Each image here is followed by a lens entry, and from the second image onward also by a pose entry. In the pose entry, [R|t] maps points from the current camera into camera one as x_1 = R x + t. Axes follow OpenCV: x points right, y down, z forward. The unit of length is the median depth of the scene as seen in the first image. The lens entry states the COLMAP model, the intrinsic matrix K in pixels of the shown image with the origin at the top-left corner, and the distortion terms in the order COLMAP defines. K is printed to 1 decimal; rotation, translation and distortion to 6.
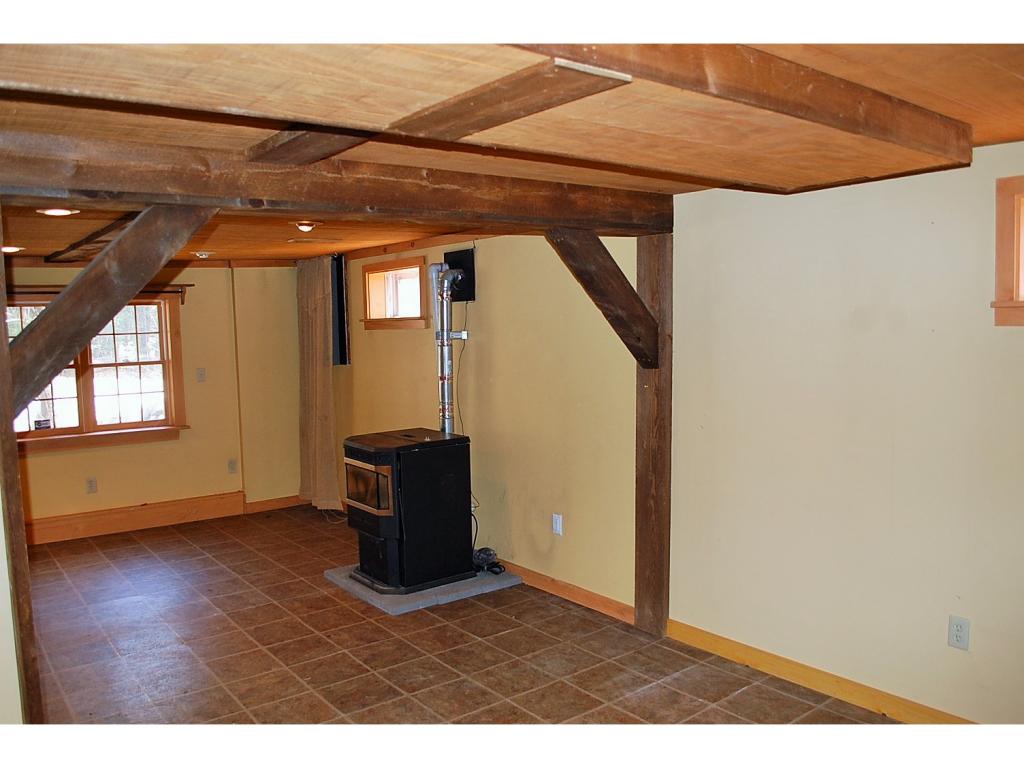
lens RADIAL K [[806.7, 0, 507.9], [0, 806.7, 387.9], [0, 0, 1]] dist [-0.084052, 0.011384]
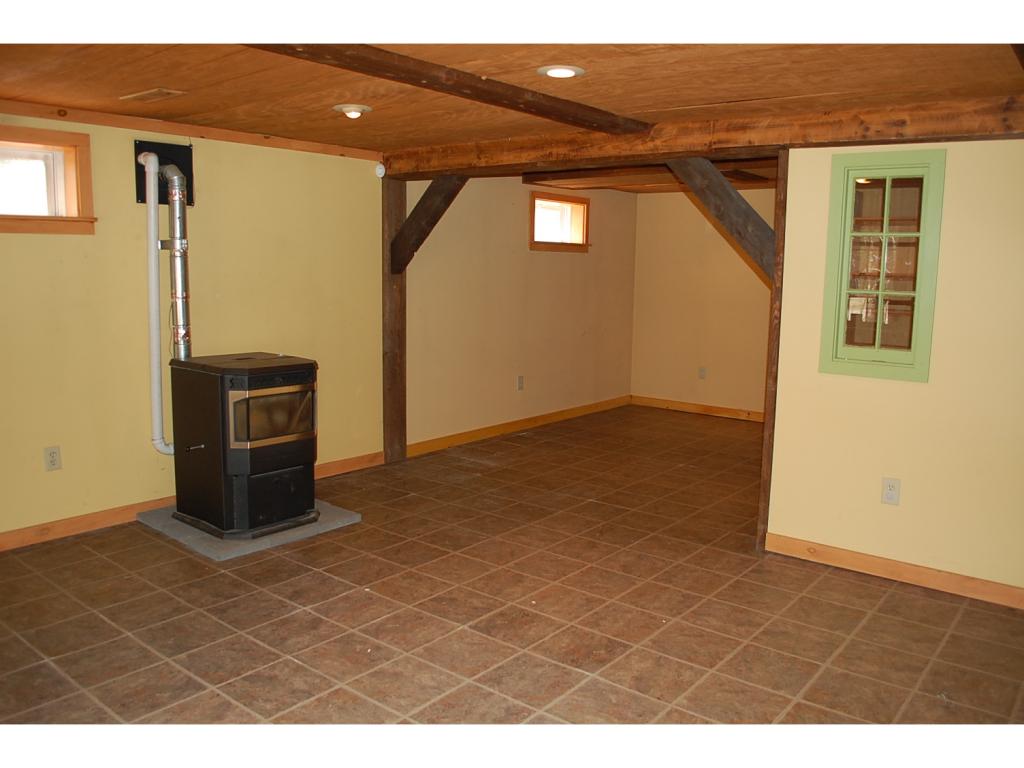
lens RADIAL K [[806.7, 0, 507.9], [0, 806.7, 387.9], [0, 0, 1]] dist [-0.084052, 0.011384]
pose [[-0.227508, -0.121898, 0.966116, -1.182248], [0.074022, 0.987098, 0.141977, -0.012279], [-0.970959, 0.103814, -0.215550, 1.052954]]
